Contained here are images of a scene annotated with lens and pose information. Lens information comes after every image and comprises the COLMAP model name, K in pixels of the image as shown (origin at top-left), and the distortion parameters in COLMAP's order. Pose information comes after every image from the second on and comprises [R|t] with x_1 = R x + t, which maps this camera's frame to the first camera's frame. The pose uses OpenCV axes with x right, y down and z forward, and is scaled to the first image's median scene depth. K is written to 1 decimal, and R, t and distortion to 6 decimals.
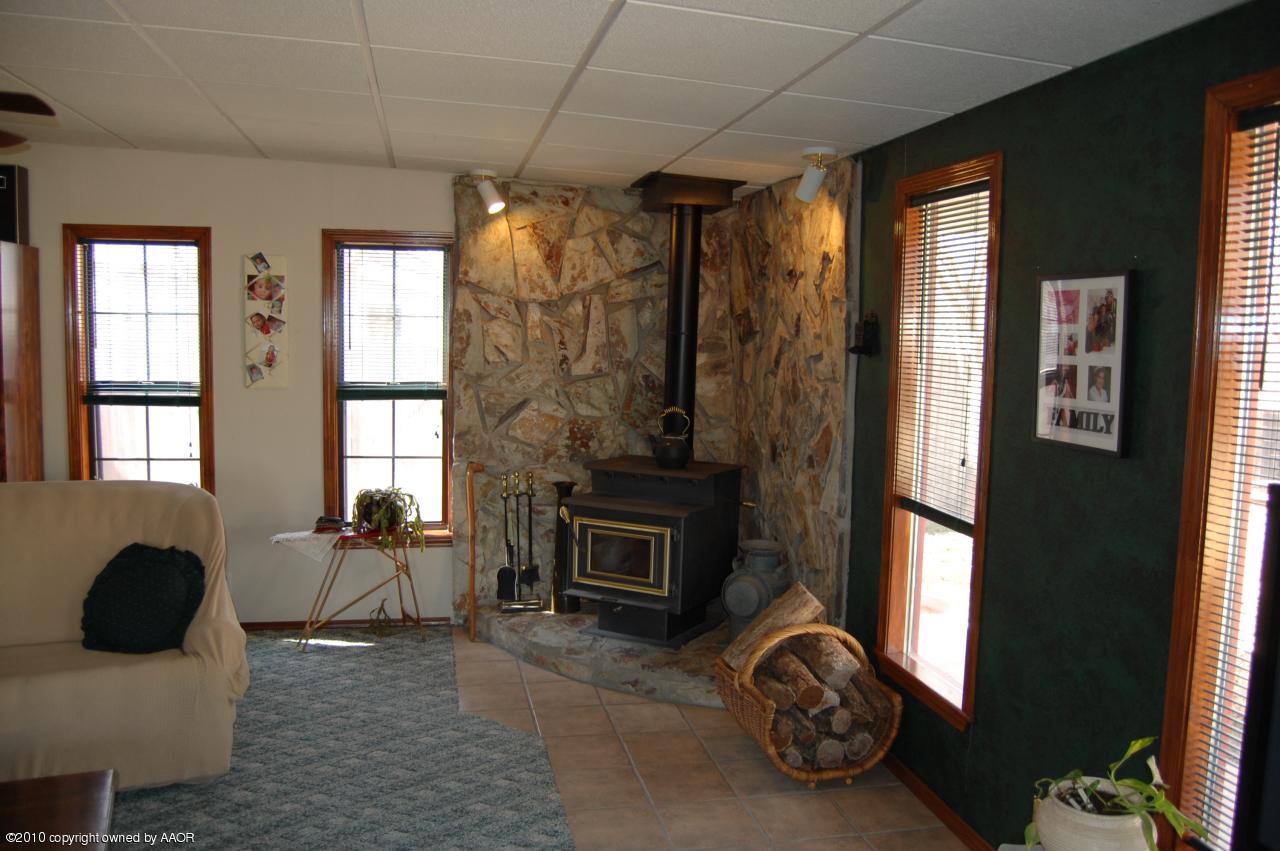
lens RADIAL K [[997.6, 0, 640.0], [0, 997.6, 425.5], [0, 0, 1]] dist [-0.088887, 0.009903]
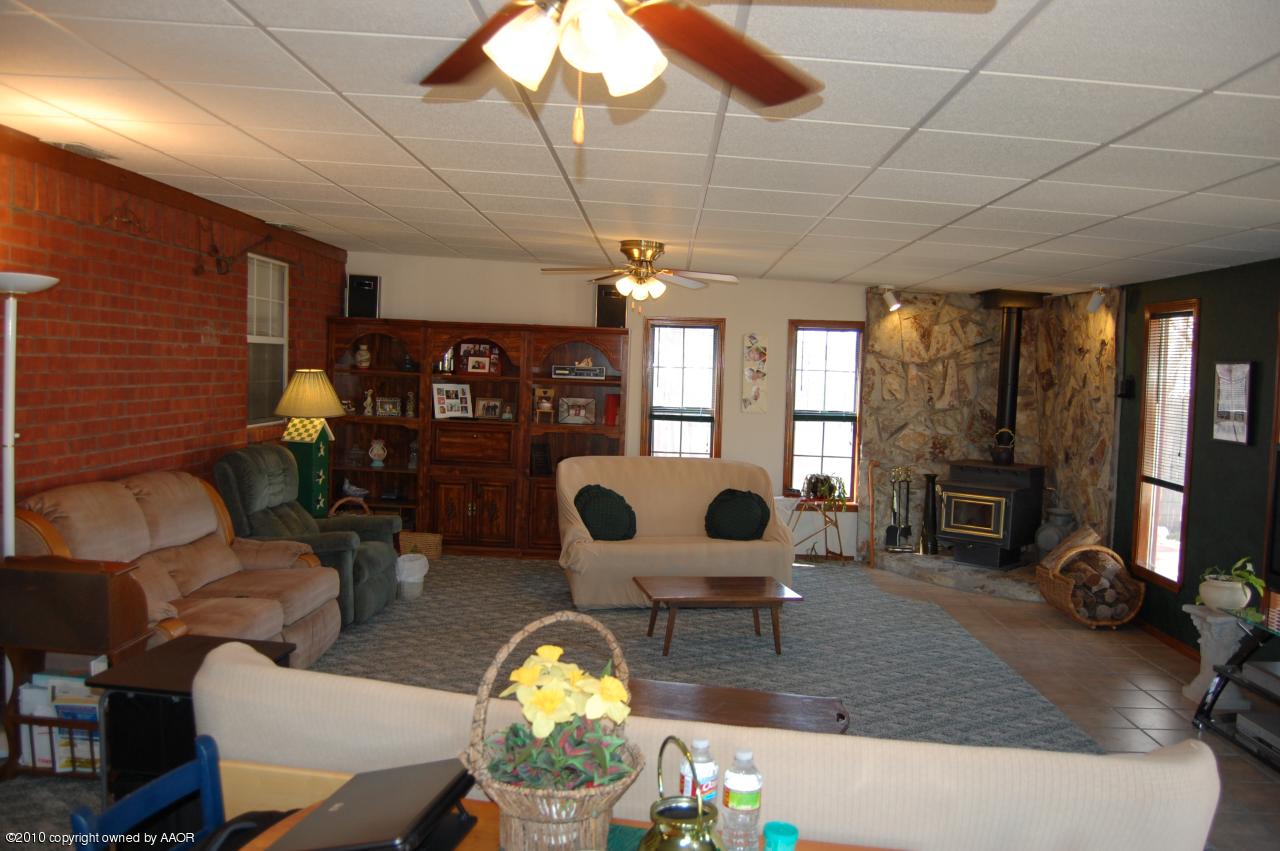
lens RADIAL K [[997.6, 0, 640.0], [0, 997.6, 425.5], [0, 0, 1]] dist [-0.088887, 0.009903]
pose [[0.971660, 0.020800, -0.235468, -0.160953], [-0.030369, 0.998850, -0.037088, 0.053069], [0.234426, 0.043188, 0.971174, -0.700271]]
